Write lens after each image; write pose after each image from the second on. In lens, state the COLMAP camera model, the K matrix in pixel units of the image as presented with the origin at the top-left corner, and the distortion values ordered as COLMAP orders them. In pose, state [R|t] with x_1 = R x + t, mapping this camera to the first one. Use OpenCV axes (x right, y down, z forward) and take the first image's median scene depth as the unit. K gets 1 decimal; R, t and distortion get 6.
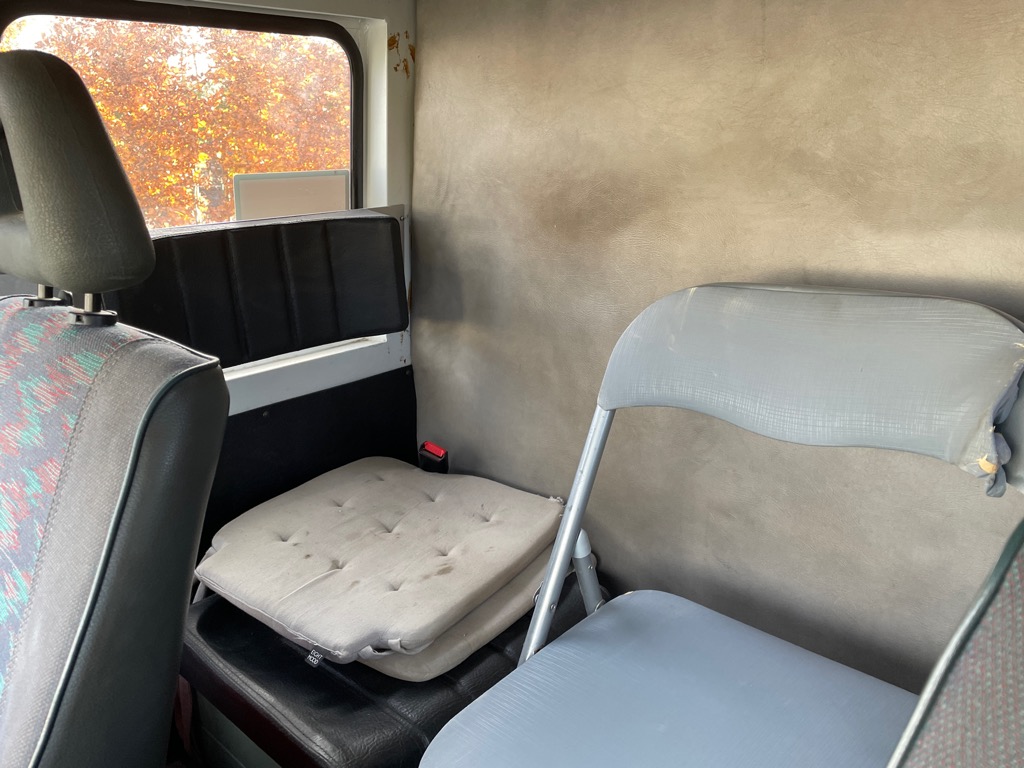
lens RADIAL K [[785.2, 0, 512.0], [0, 785.2, 384.0], [0, 0, 1]] dist [0.089074, -0.130337]
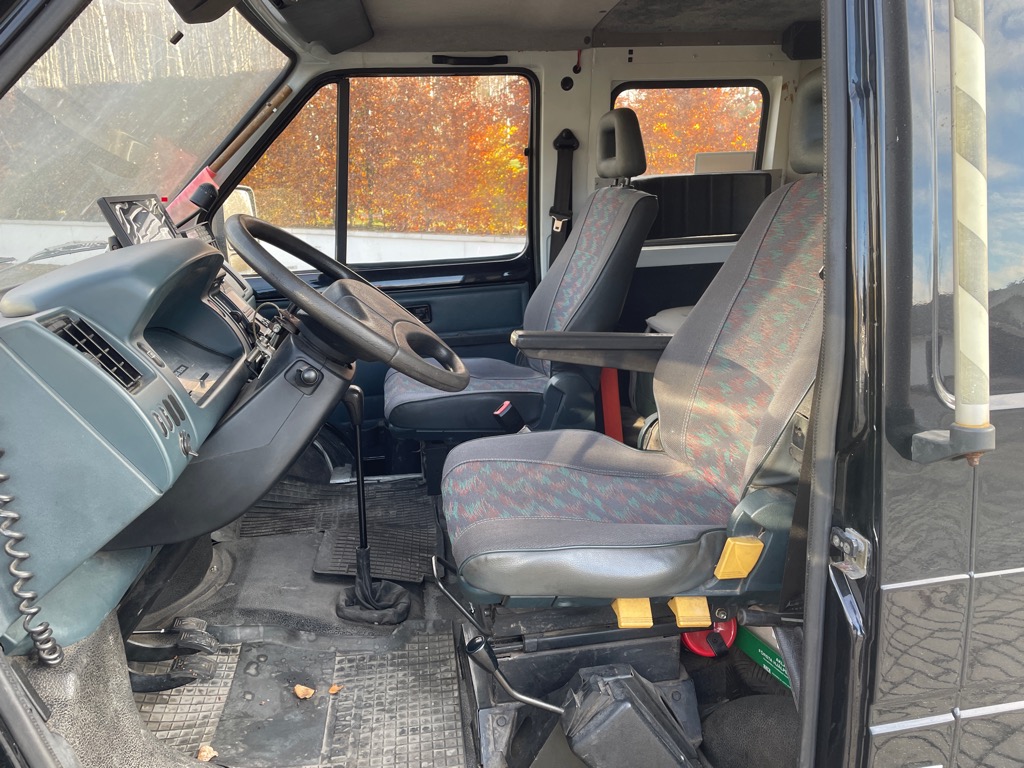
lens RADIAL K [[785.2, 0, 512.0], [0, 785.2, 384.0], [0, 0, 1]] dist [0.089074, -0.130337]
pose [[0.800122, 0.159052, -0.578367, 0.579117], [-0.169870, 0.984815, 0.035825, 0.354552], [0.575282, 0.069582, 0.814990, -0.980126]]
